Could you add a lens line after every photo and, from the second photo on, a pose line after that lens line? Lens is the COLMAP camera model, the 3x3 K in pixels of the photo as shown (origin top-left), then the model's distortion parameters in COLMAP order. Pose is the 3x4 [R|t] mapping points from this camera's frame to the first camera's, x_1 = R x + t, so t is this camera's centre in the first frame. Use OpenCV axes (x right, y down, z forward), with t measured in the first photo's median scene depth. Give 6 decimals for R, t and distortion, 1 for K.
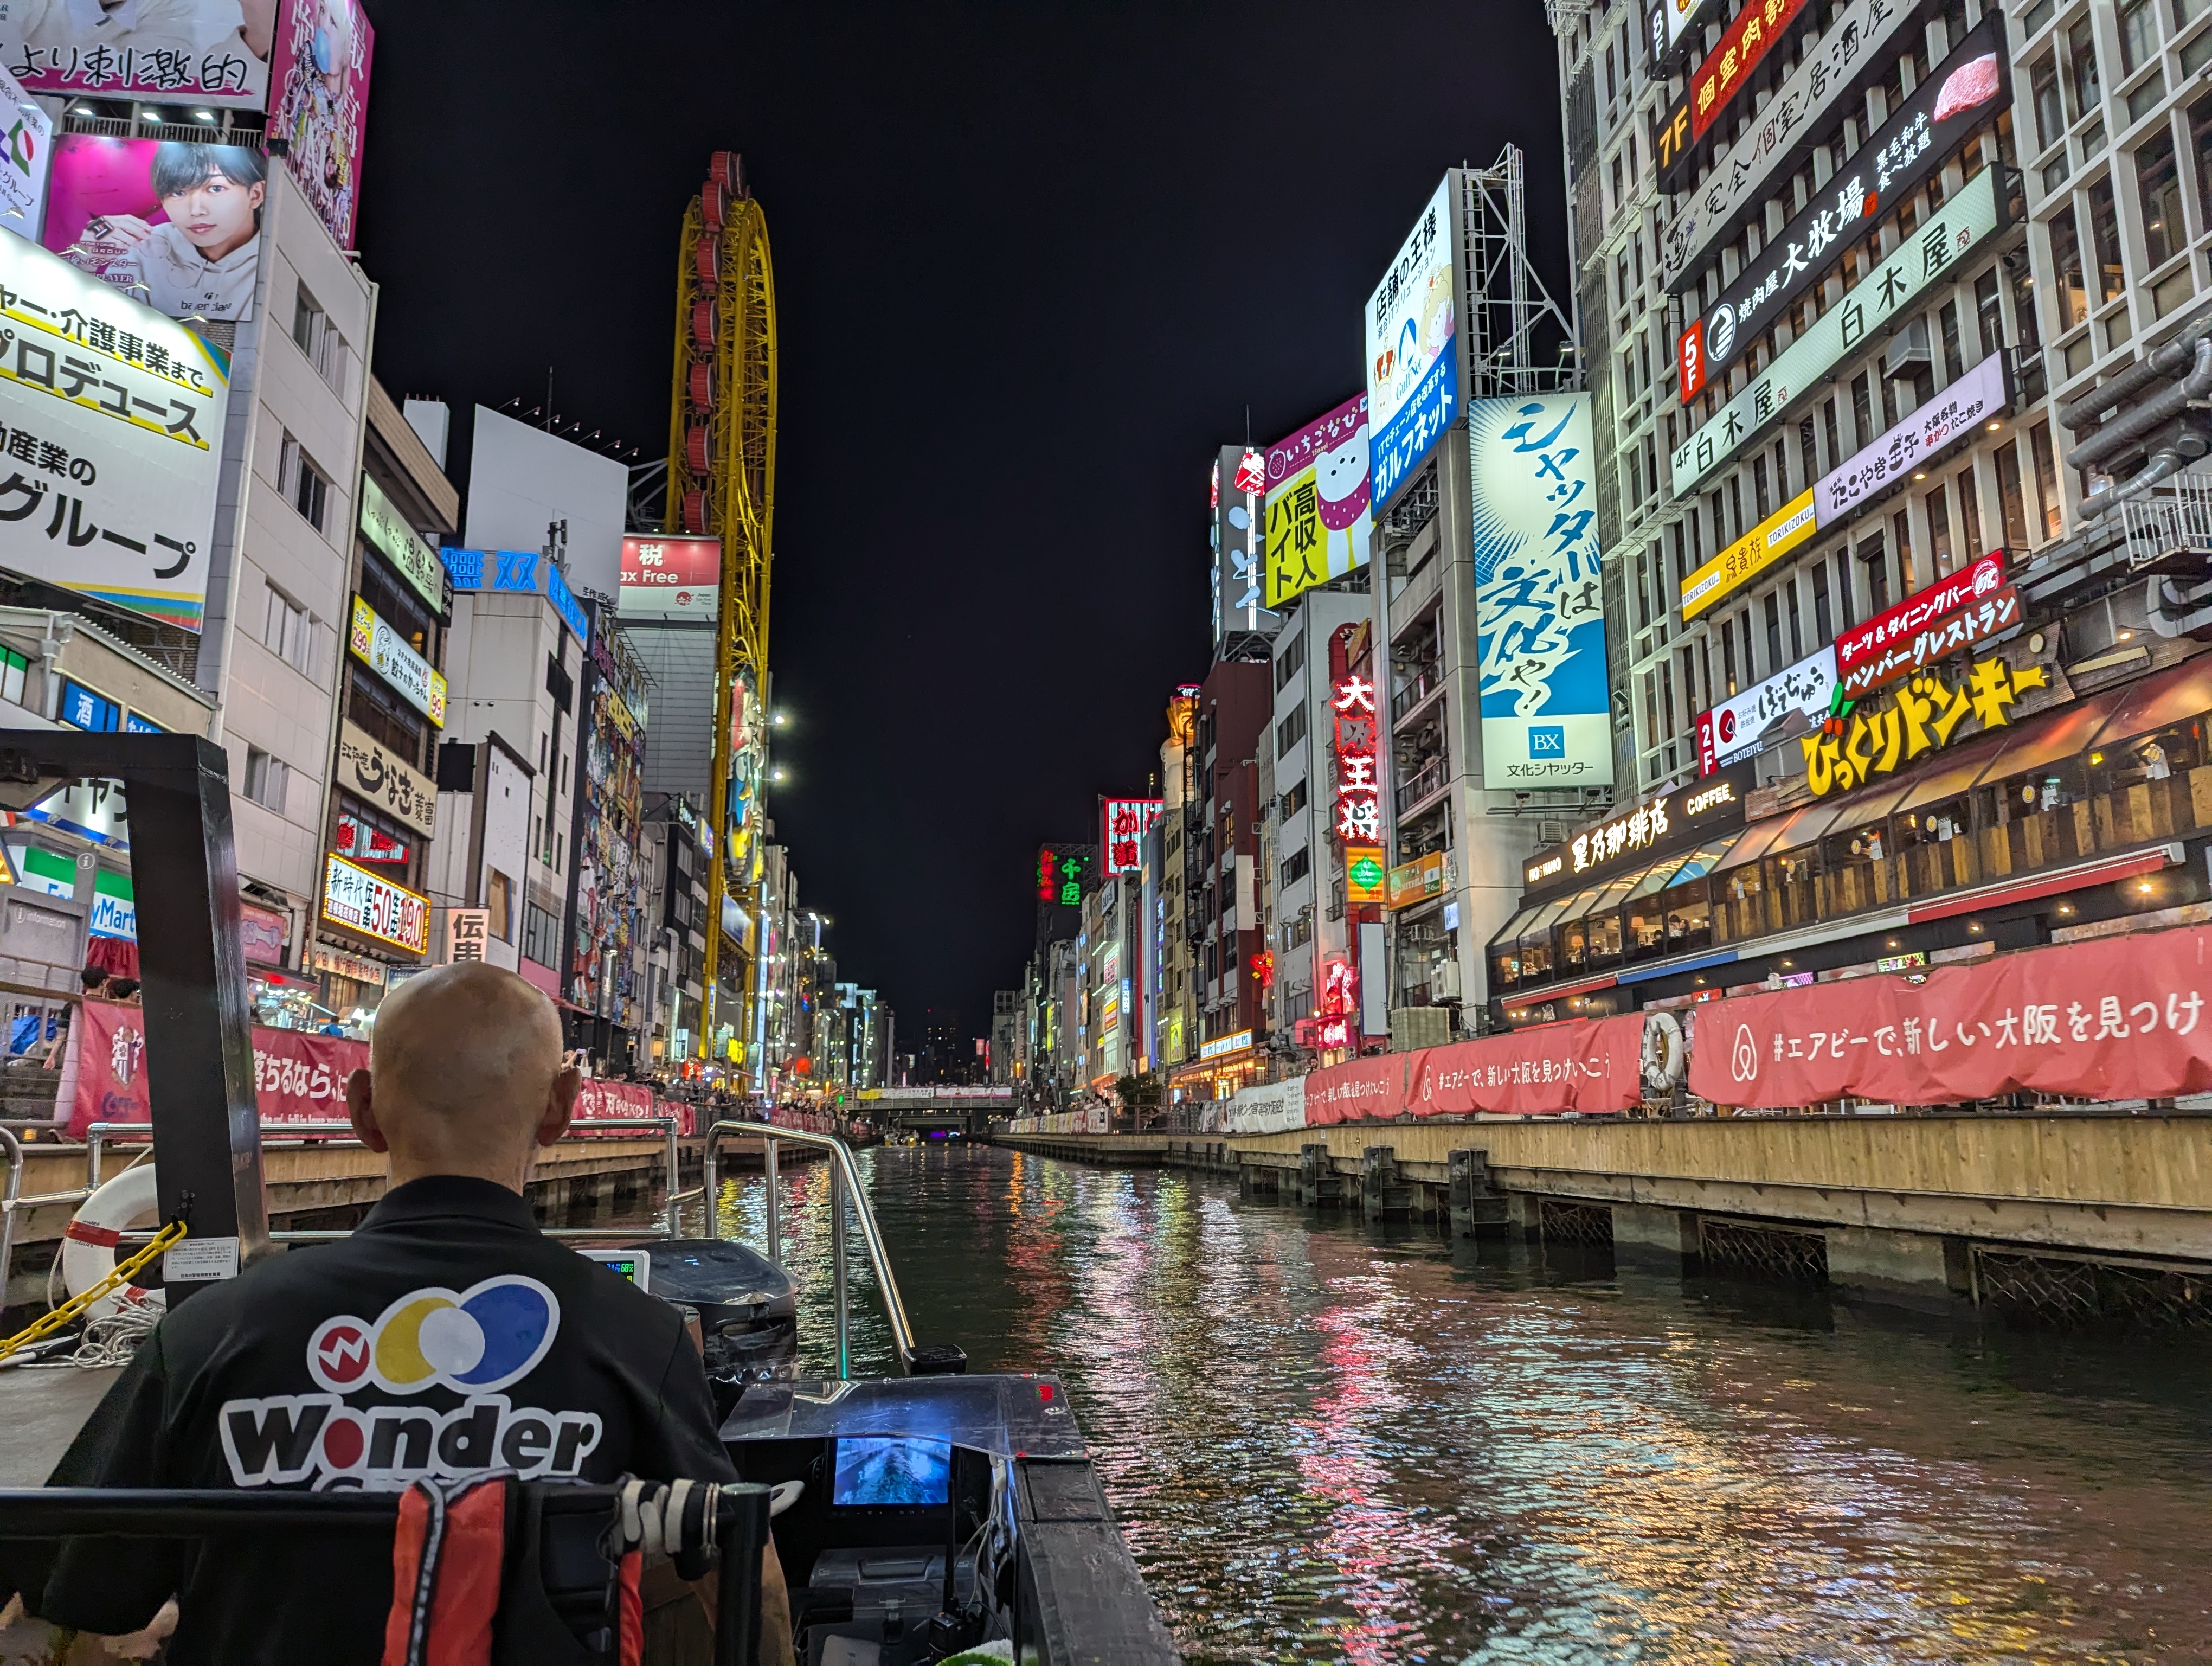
lens RADIAL K [[1556.3, 0, 1103.0], [0, 1556.3, 837.6], [0, 0, 1]] dist [0.069966, -0.063214]
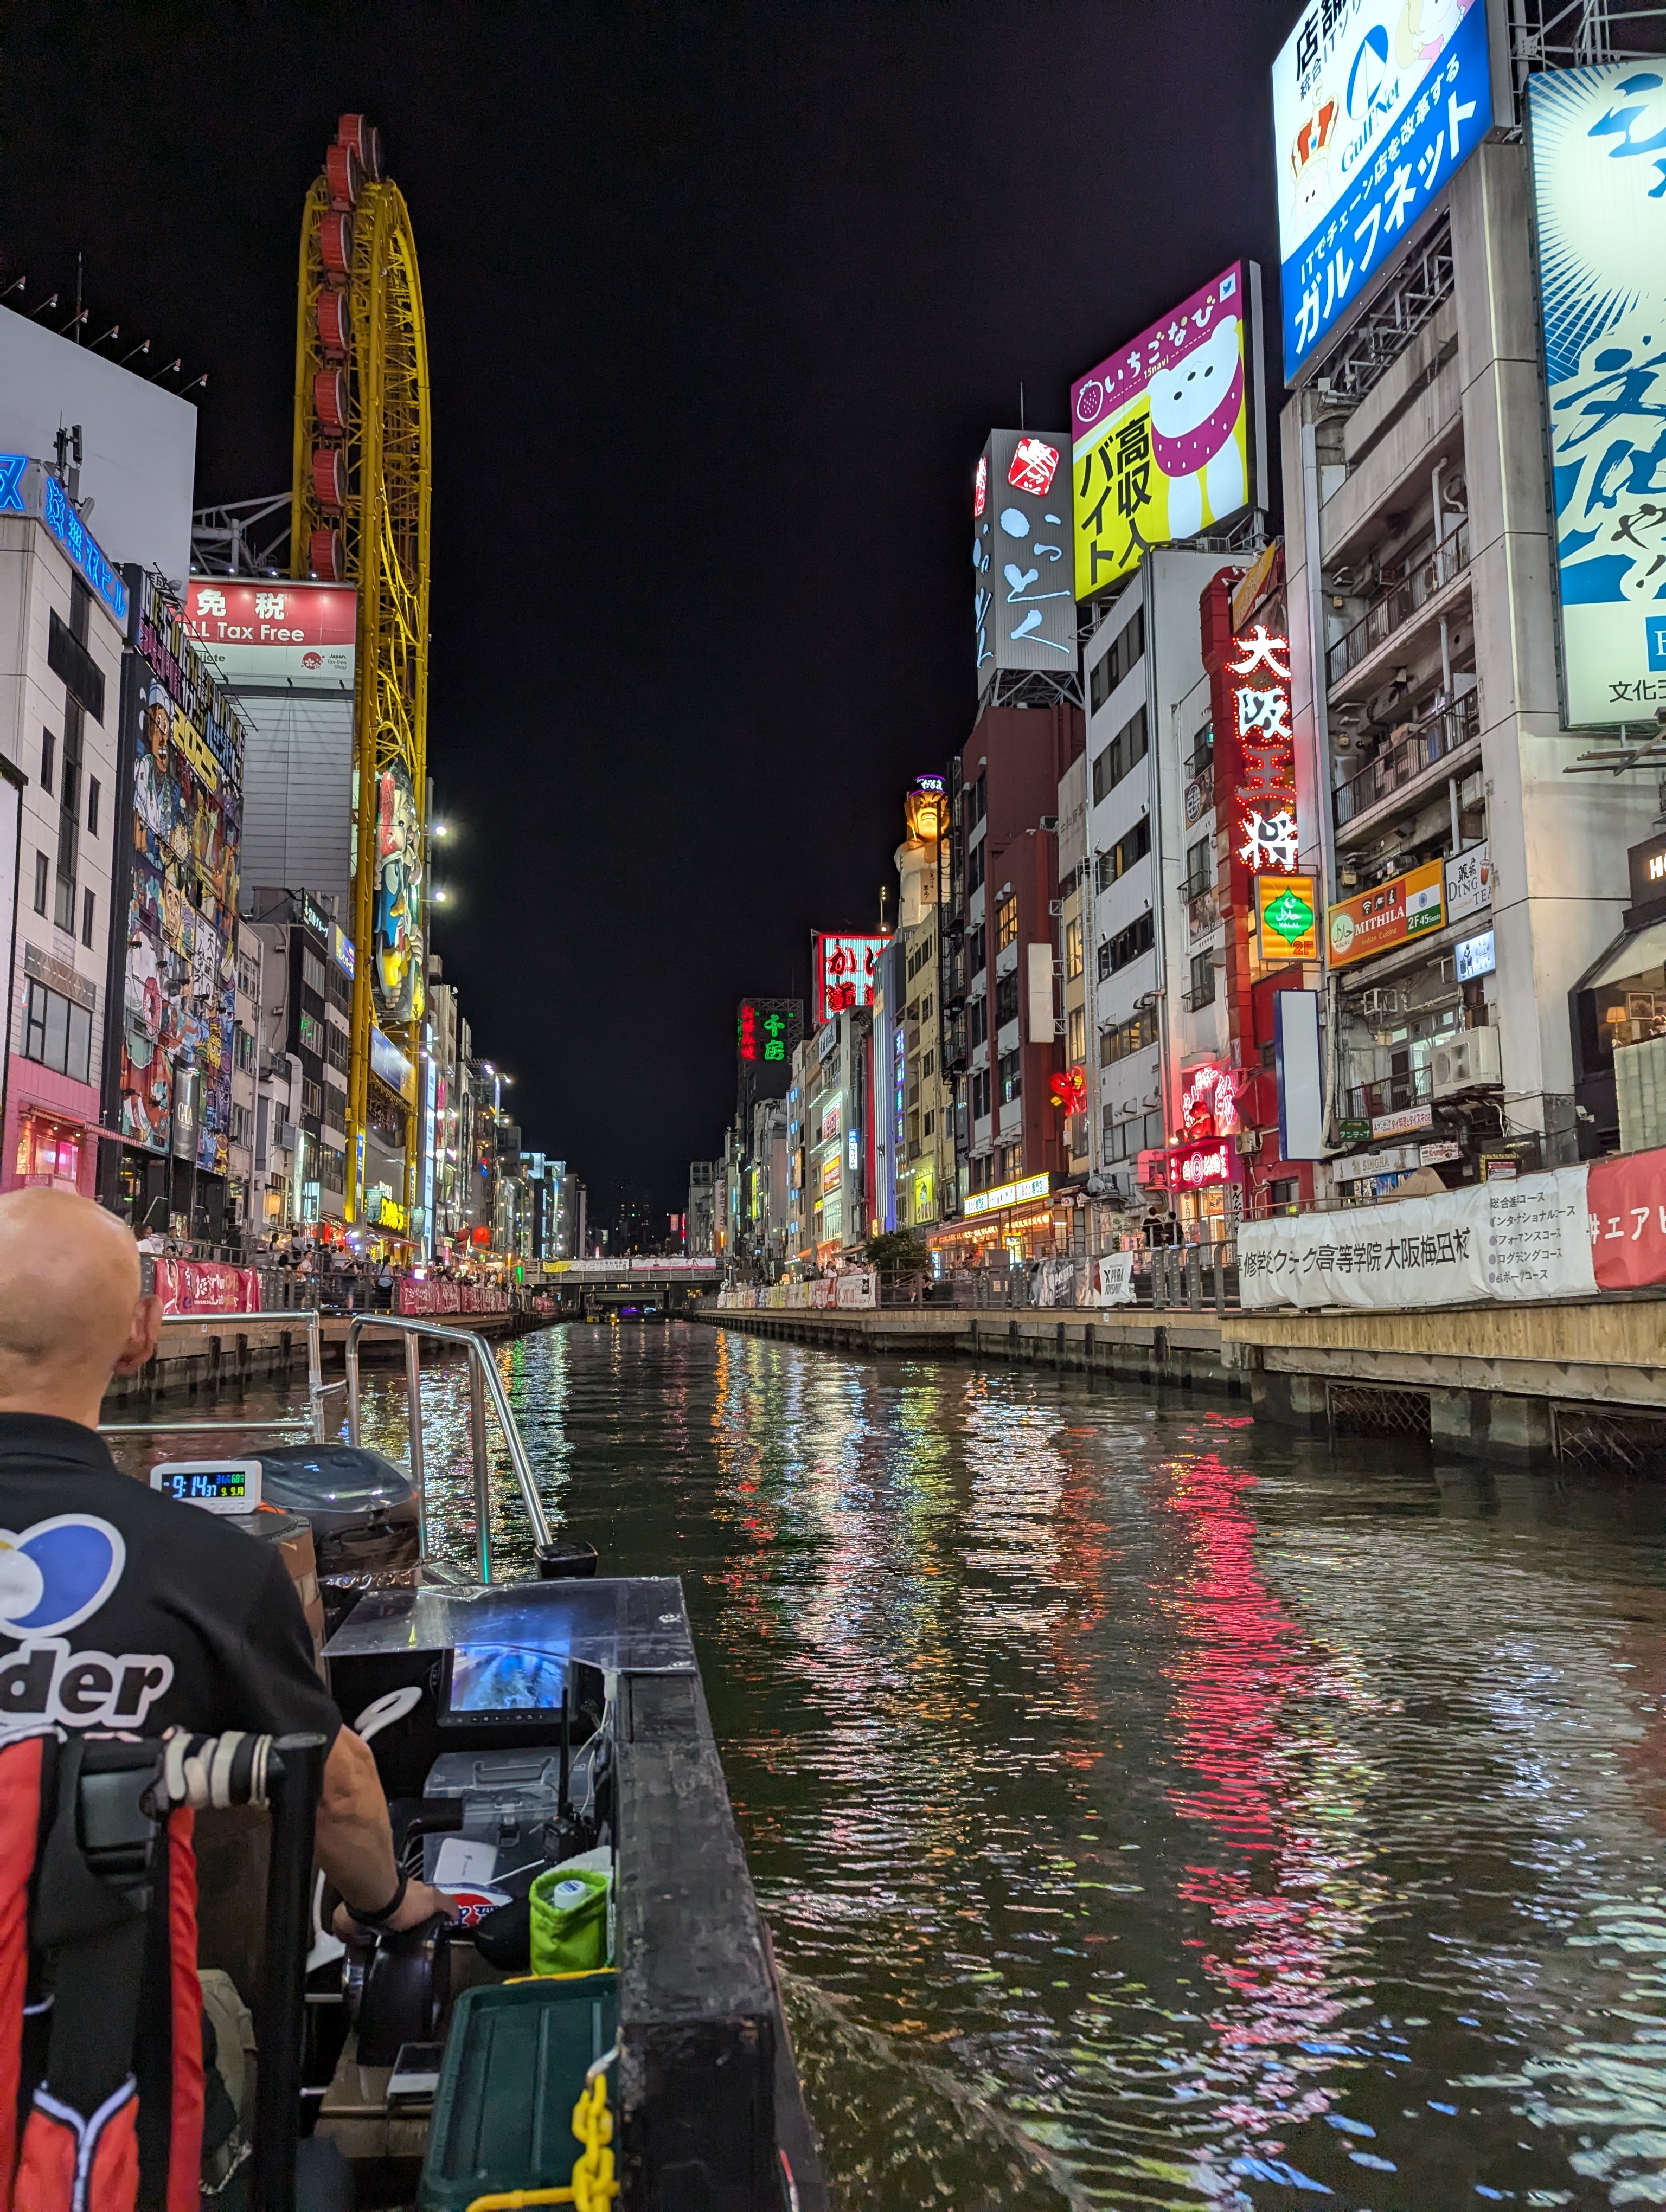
lens RADIAL K [[1556.3, 0, 816.6], [0, 1556.3, 1128.3], [0, 0, 1]] dist [0.069966, -0.063214]
pose [[0.999887, -0.005164, 0.014085, -0.027188], [0.004132, 0.997373, 0.072317, 0.044186], [-0.014421, -0.072251, 0.997282, 0.235631]]
